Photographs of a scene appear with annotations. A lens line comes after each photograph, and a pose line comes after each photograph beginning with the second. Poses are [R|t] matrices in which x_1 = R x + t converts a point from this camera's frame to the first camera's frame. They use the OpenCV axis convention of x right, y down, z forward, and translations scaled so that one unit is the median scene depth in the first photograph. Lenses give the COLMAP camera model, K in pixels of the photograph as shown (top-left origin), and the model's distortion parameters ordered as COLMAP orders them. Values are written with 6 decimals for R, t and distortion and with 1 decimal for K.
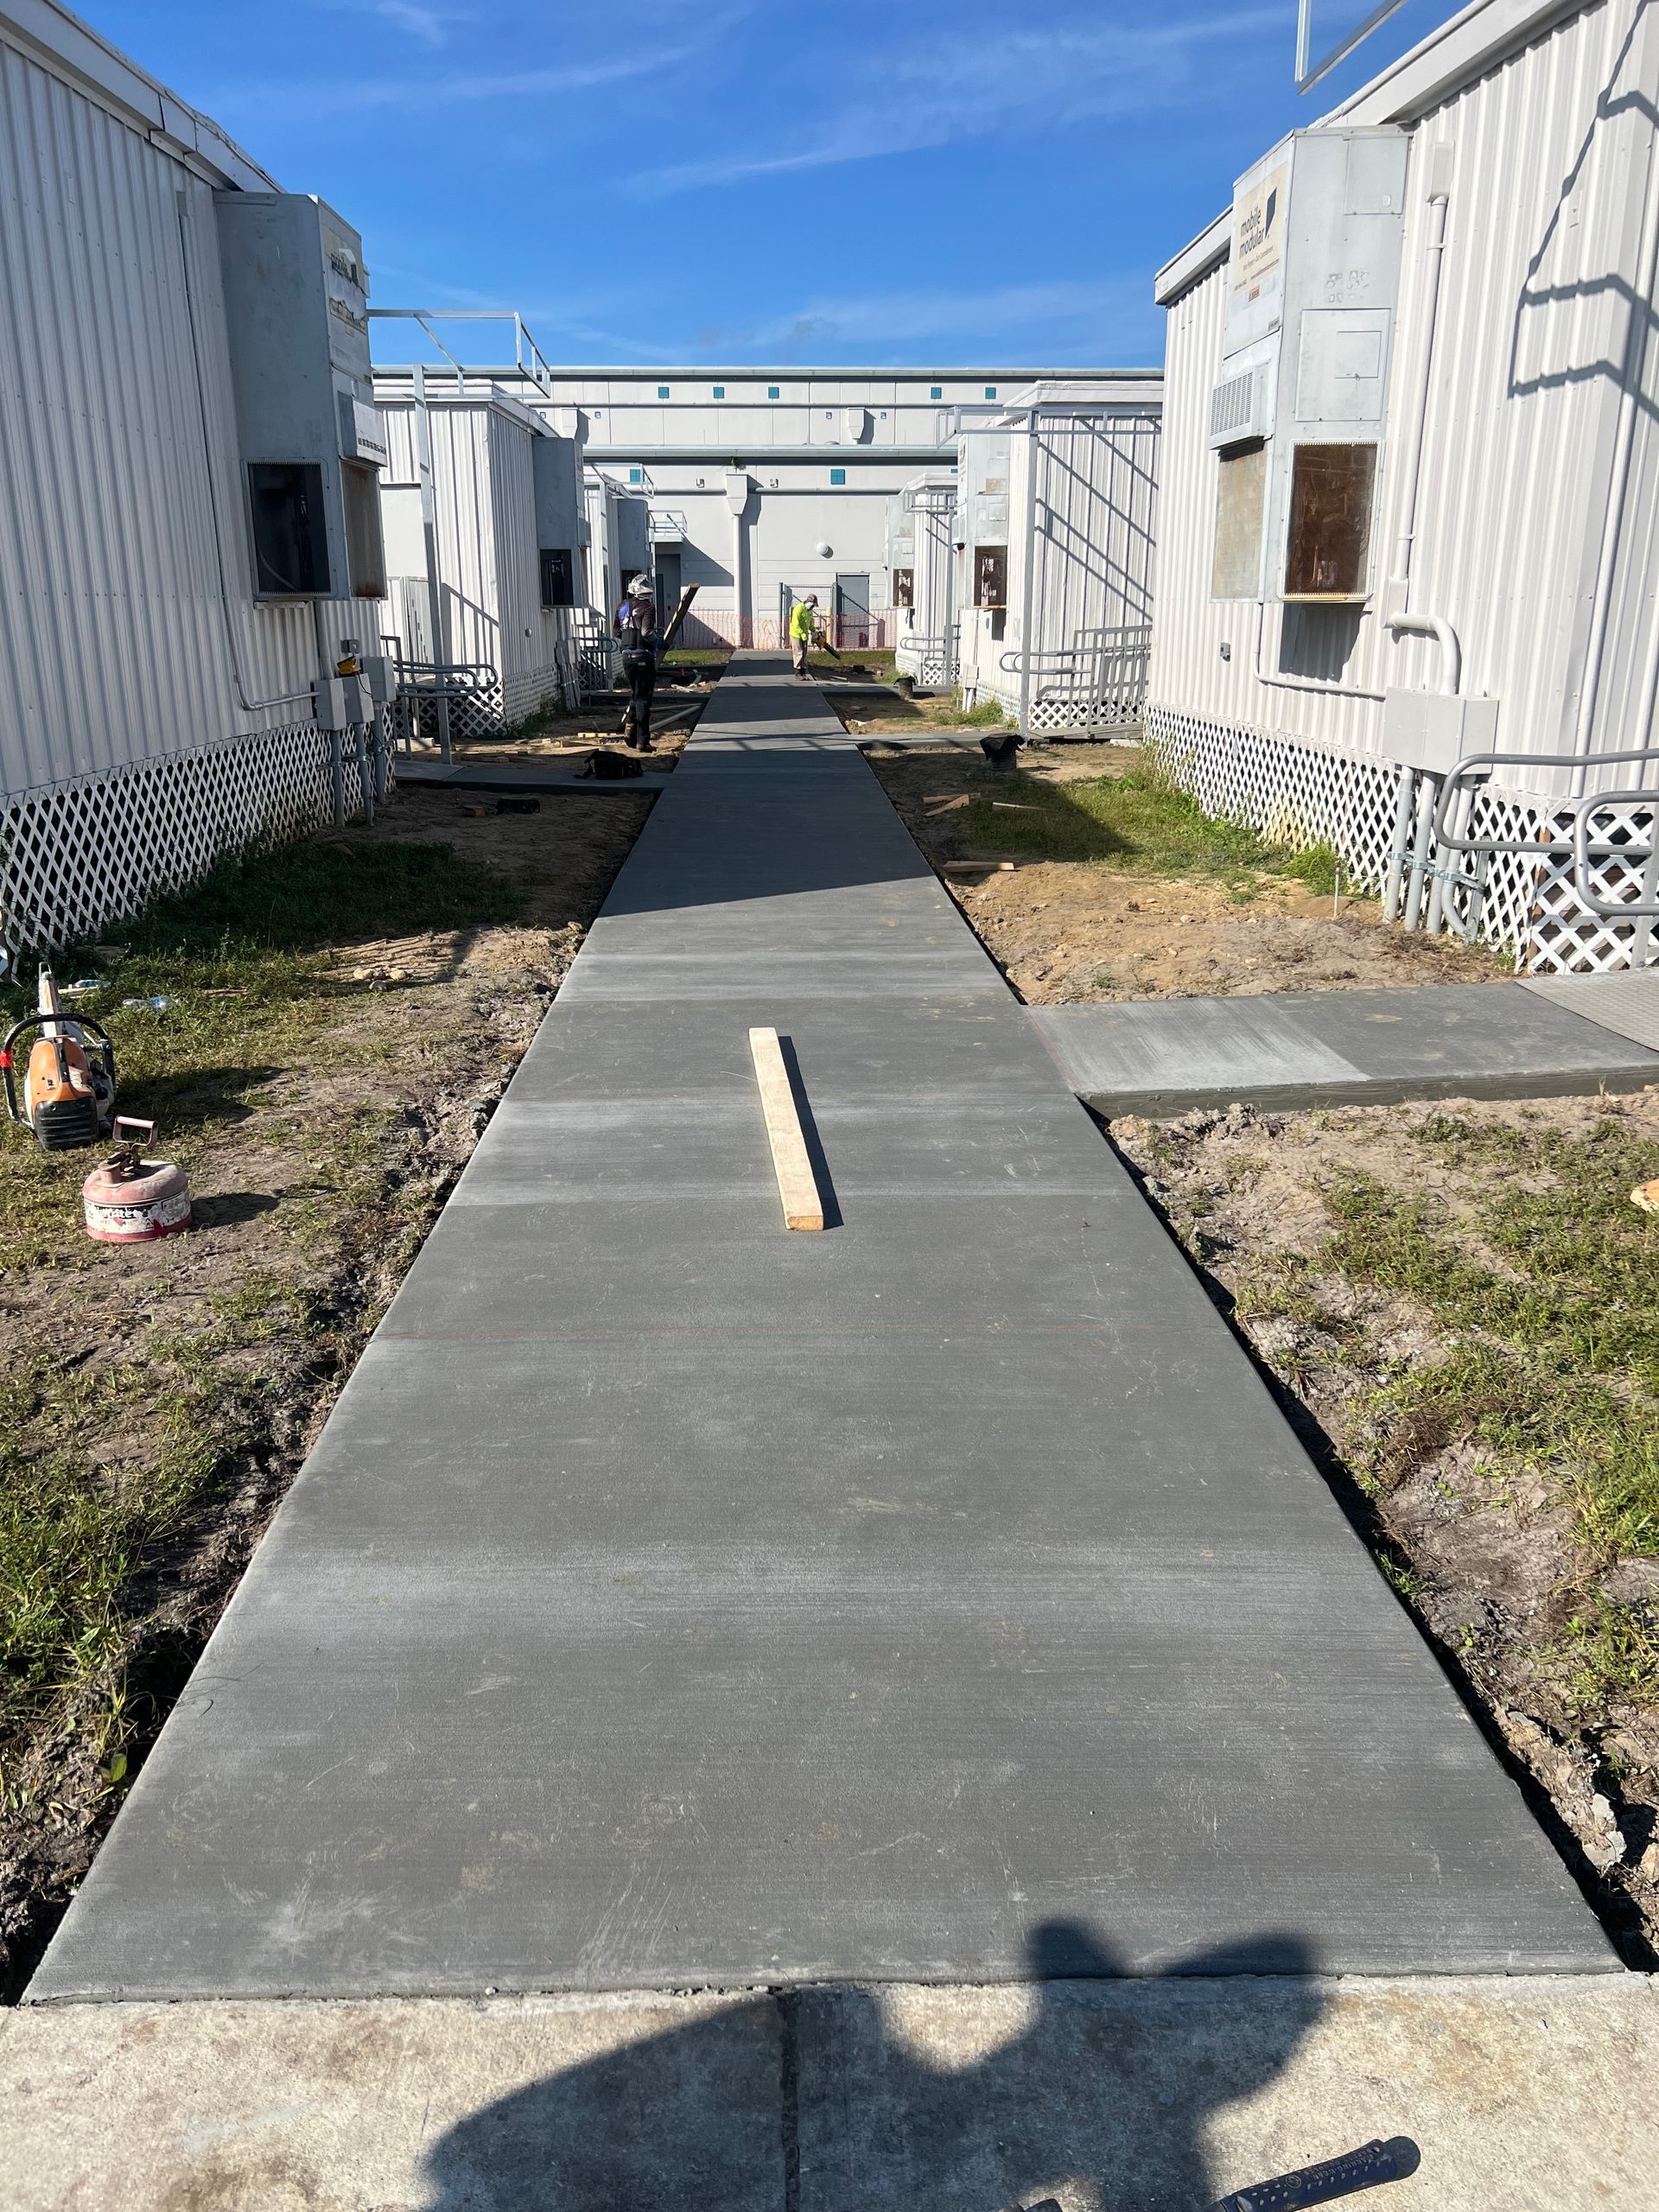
lens RADIAL K [[1642.0, 0, 829.5], [0, 1642.0, 1106.0], [0, 0, 1]] dist [0.061949, -0.074086]
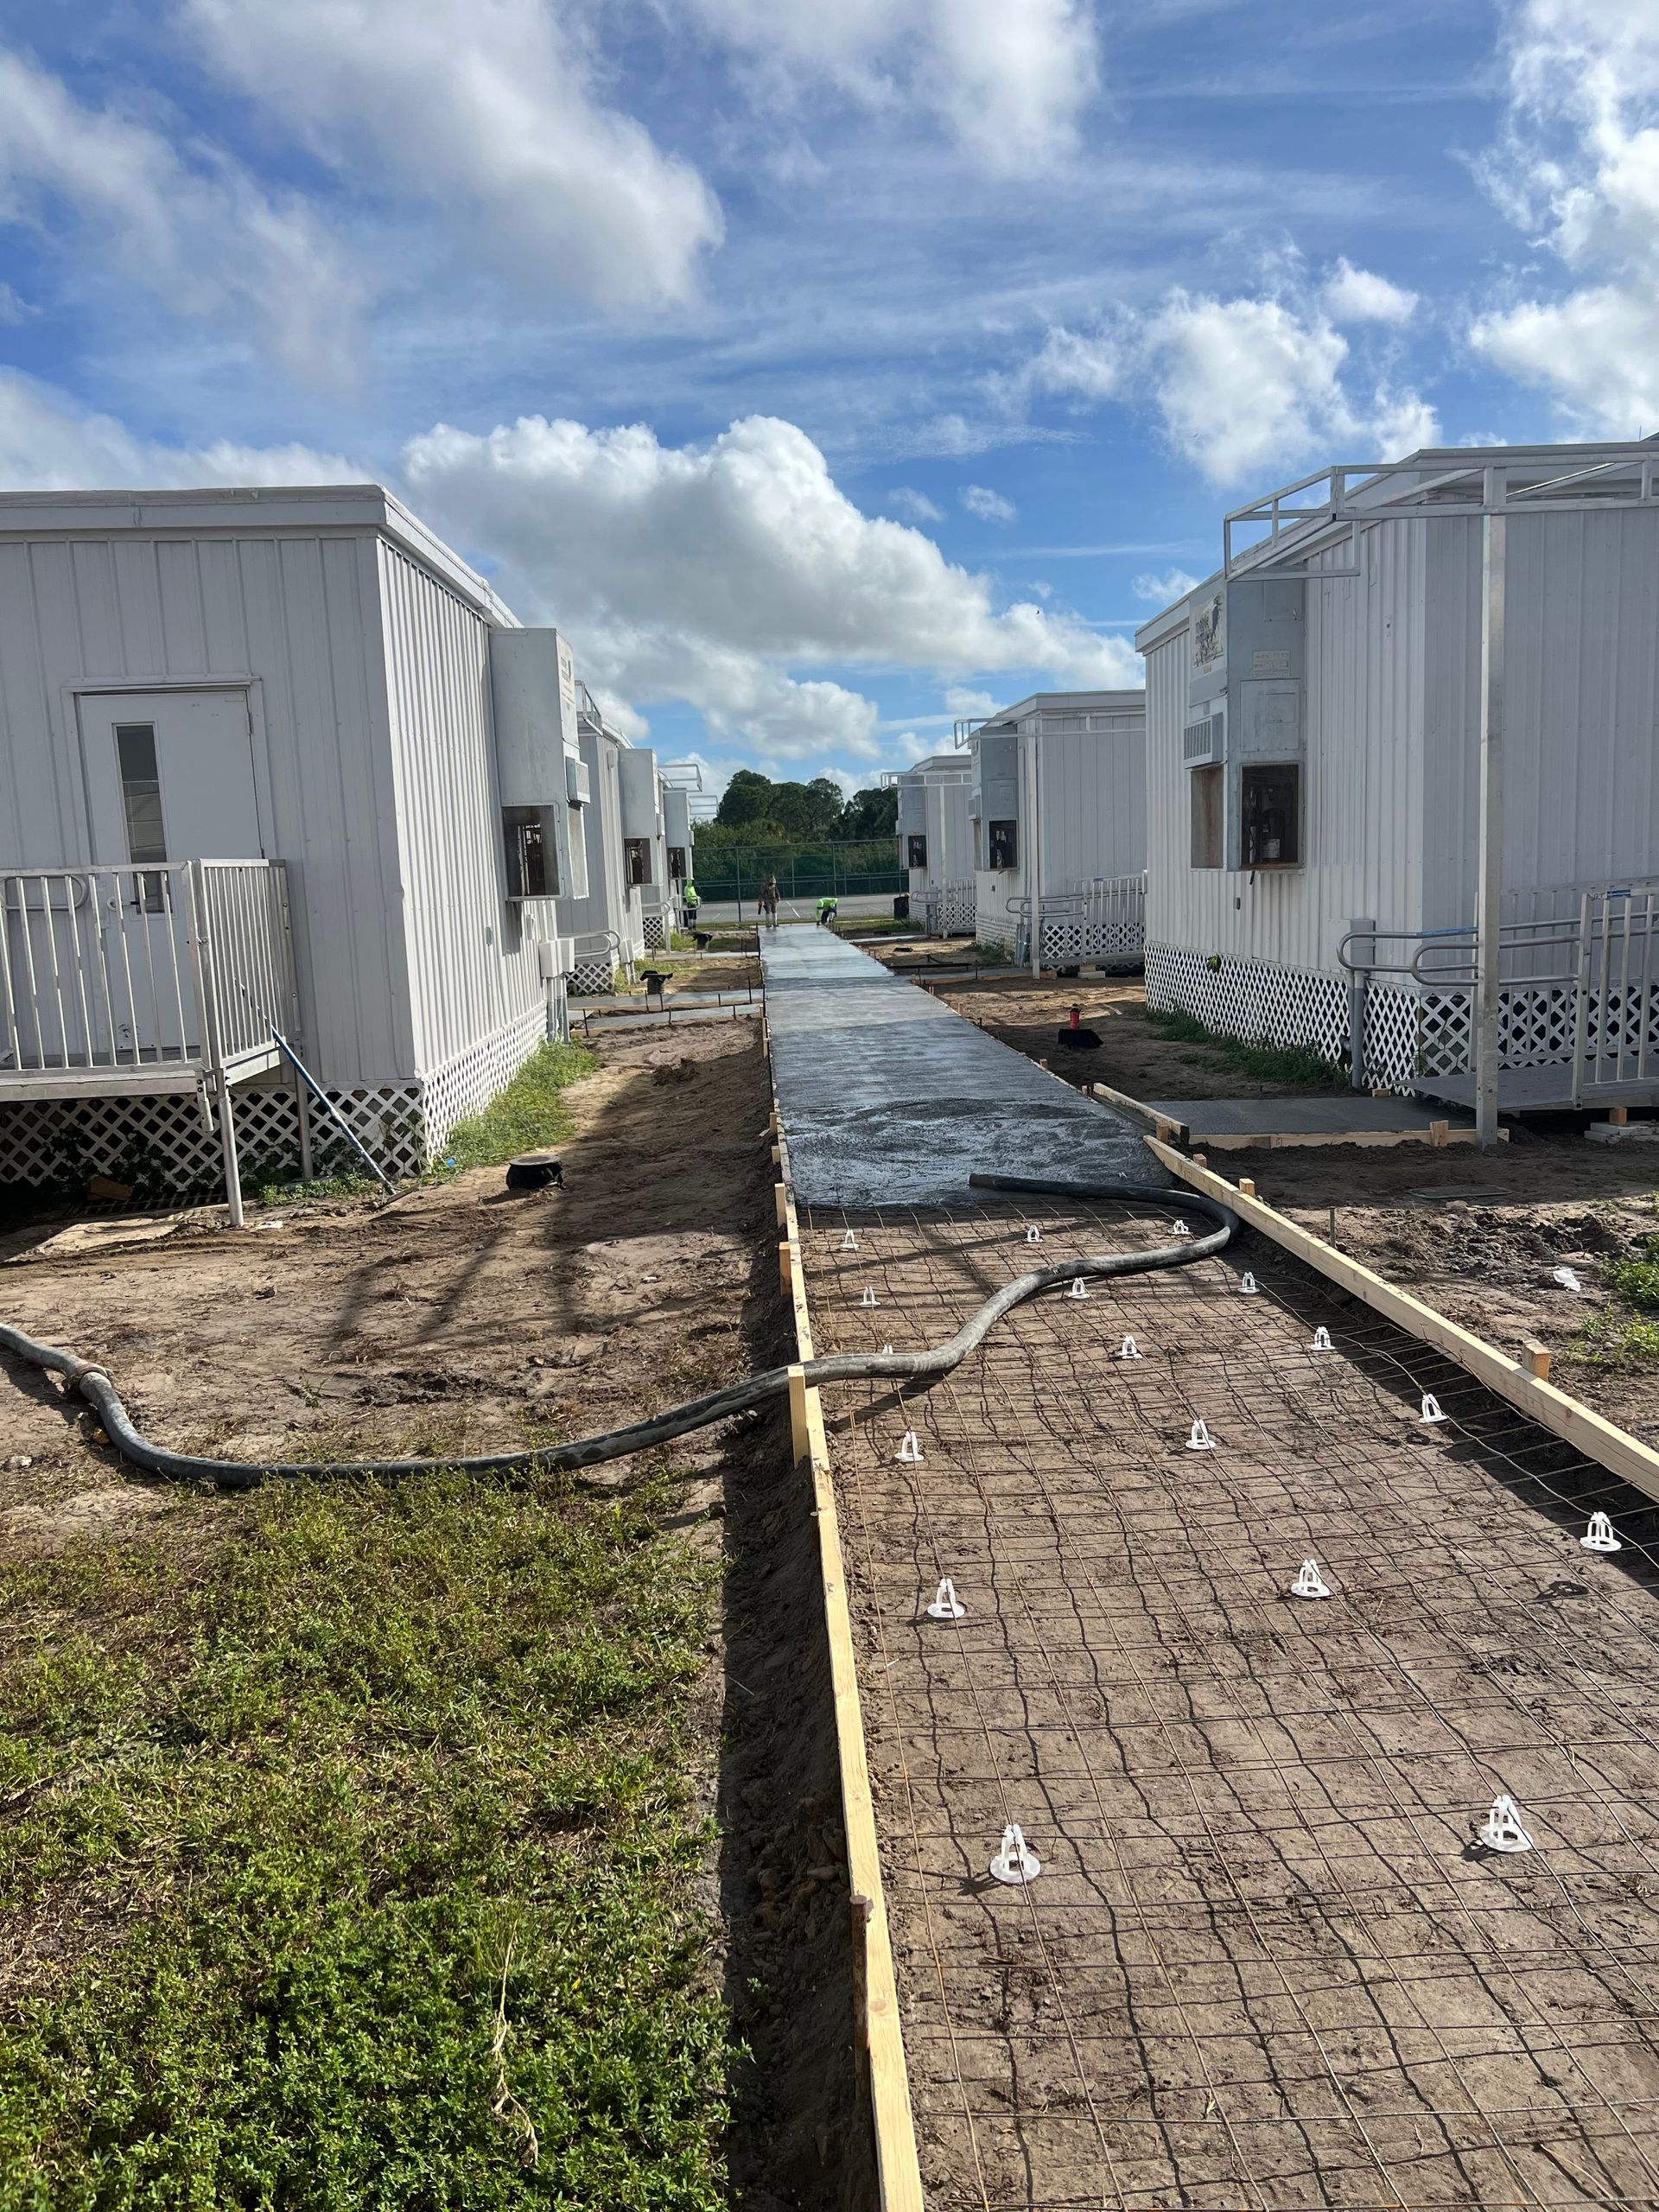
lens RADIAL K [[1642.3, 0, 857.8], [0, 1642.3, 1095.8], [0, 0, 1]] dist [0.067172, -0.161364]
pose [[0.998525, -0.051273, 0.017844, -0.121463], [0.053387, 0.987048, -0.151280, 0.110798], [-0.009856, 0.152009, 0.988330, -0.477459]]
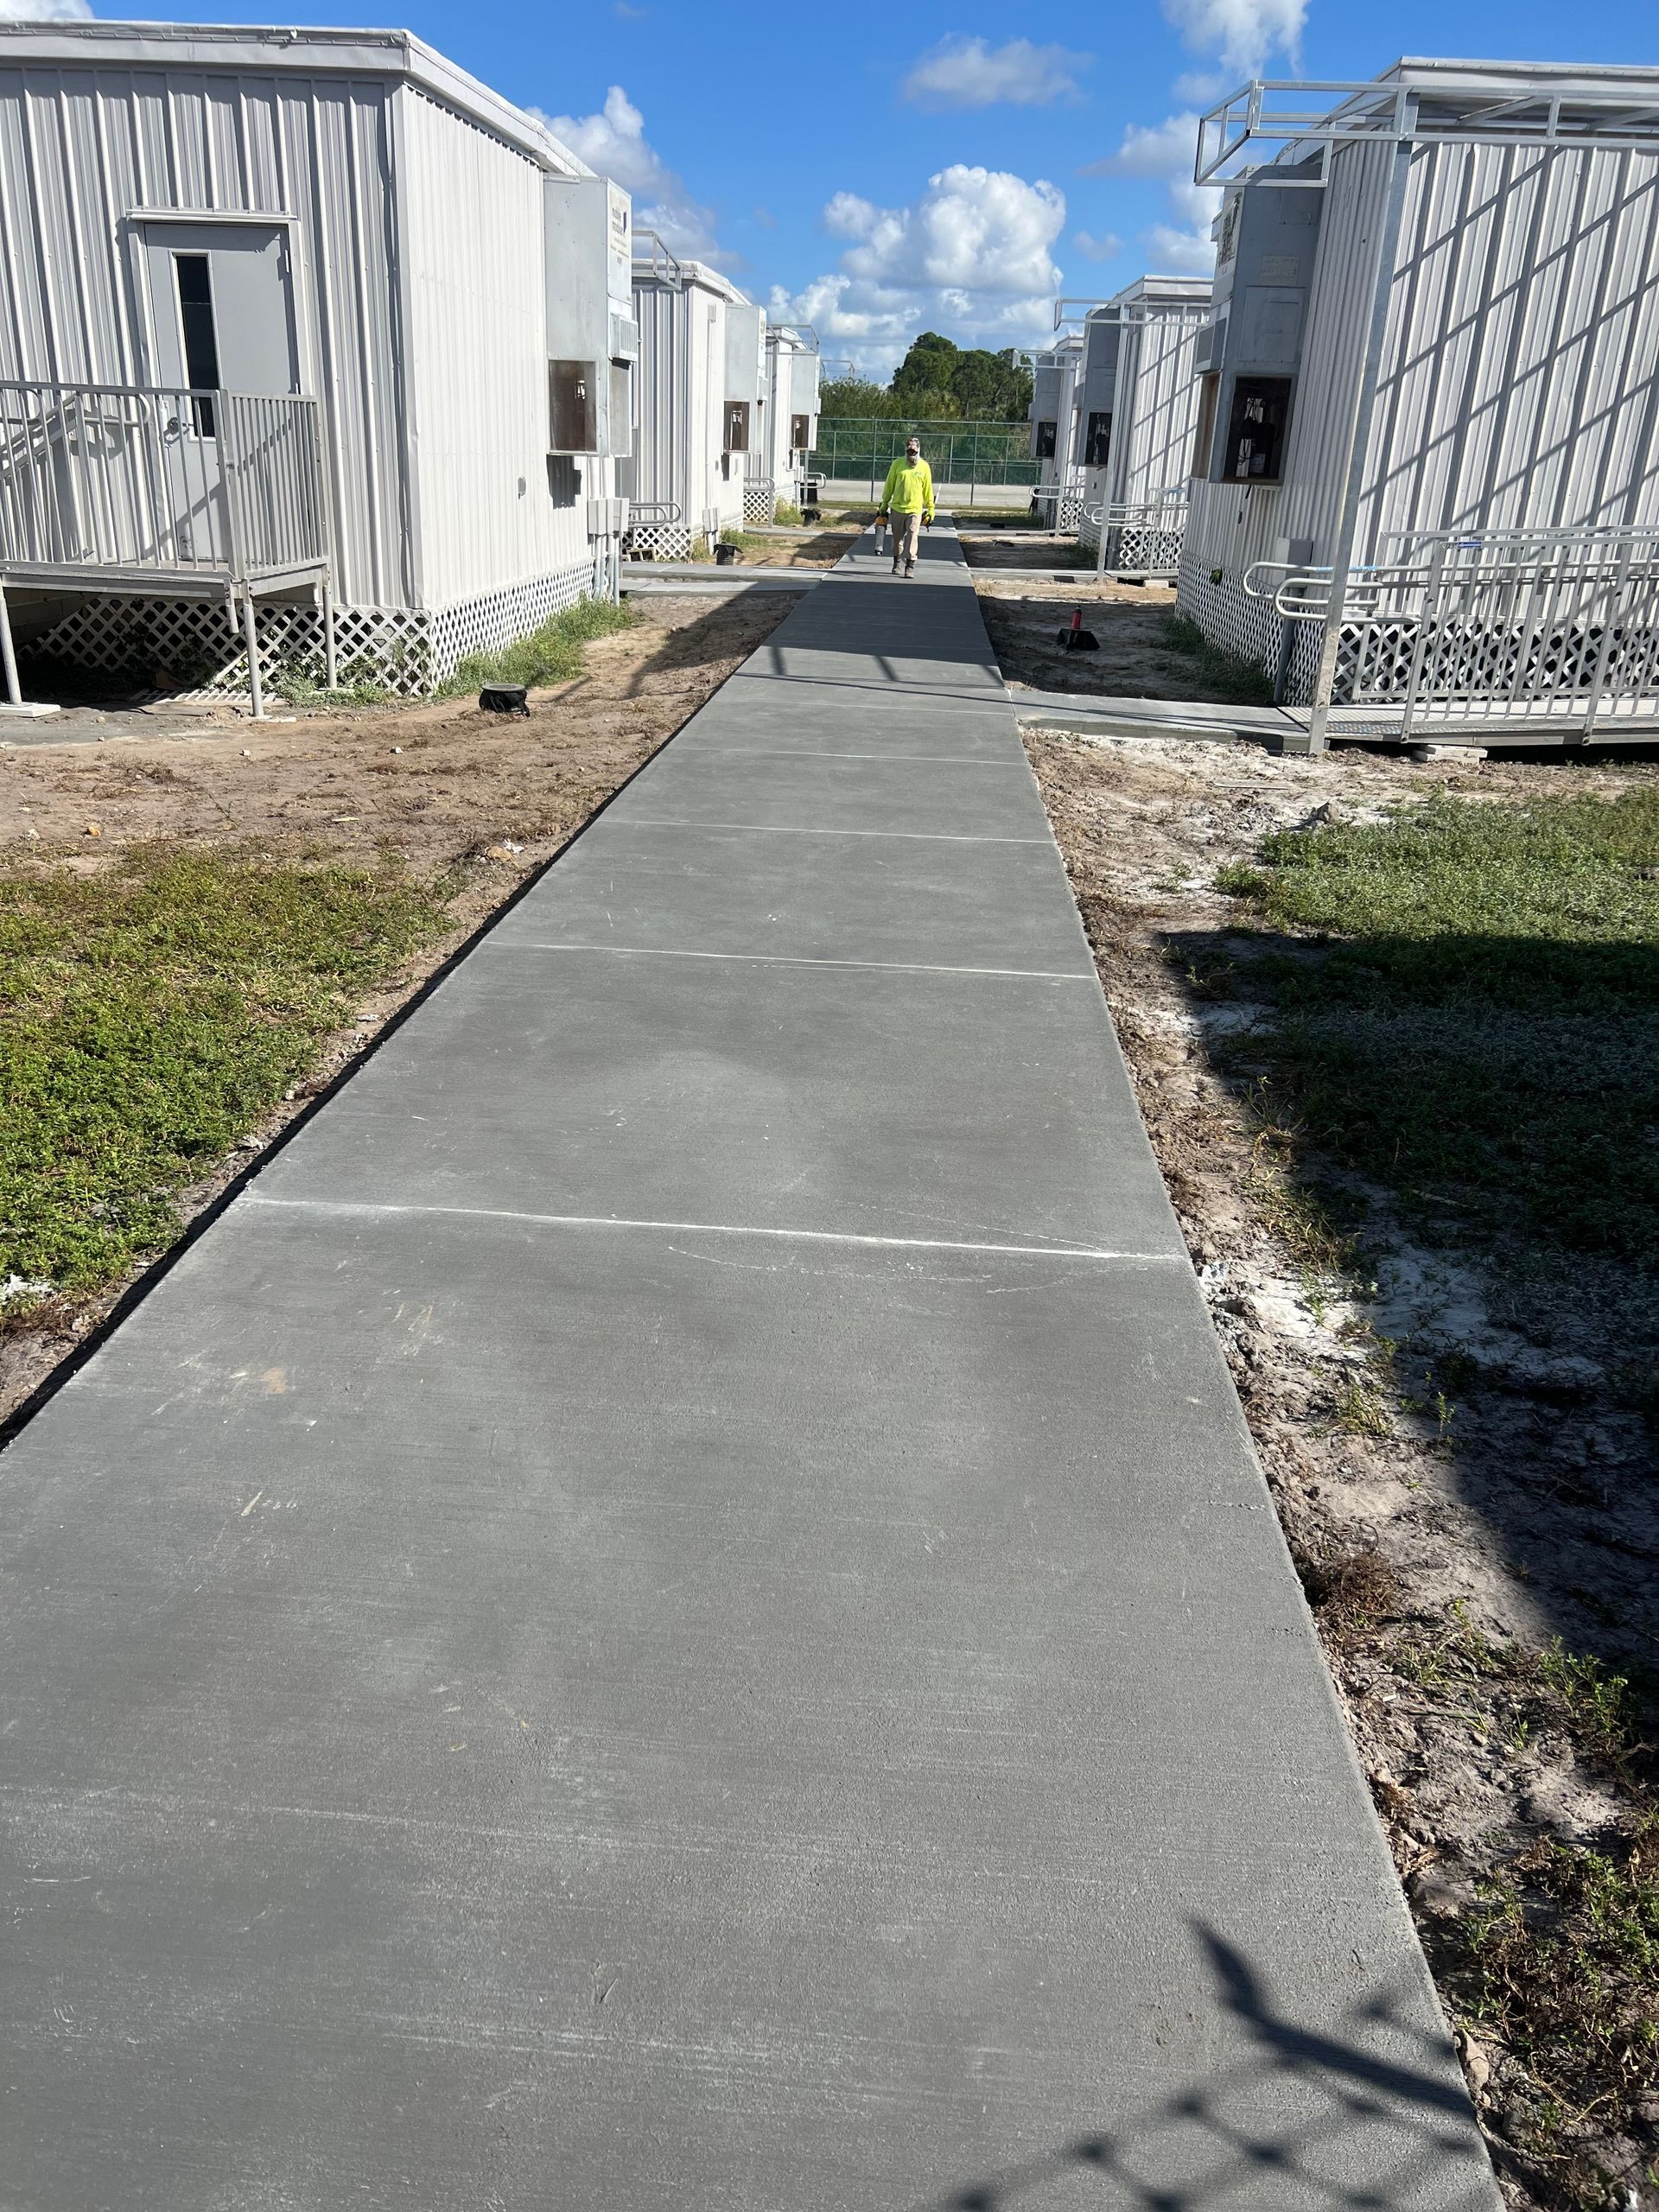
lens RADIAL K [[1663.4, 0, 829.5], [0, 1663.4, 1106.0], [0, 0, 1]] dist [0.005326, 0.004530]
pose [[0.994787, 0.064618, -0.078894, 0.085270], [-0.057684, 0.994518, 0.087213, 0.183297], [0.084097, -0.082208, 0.993061, -0.715023]]
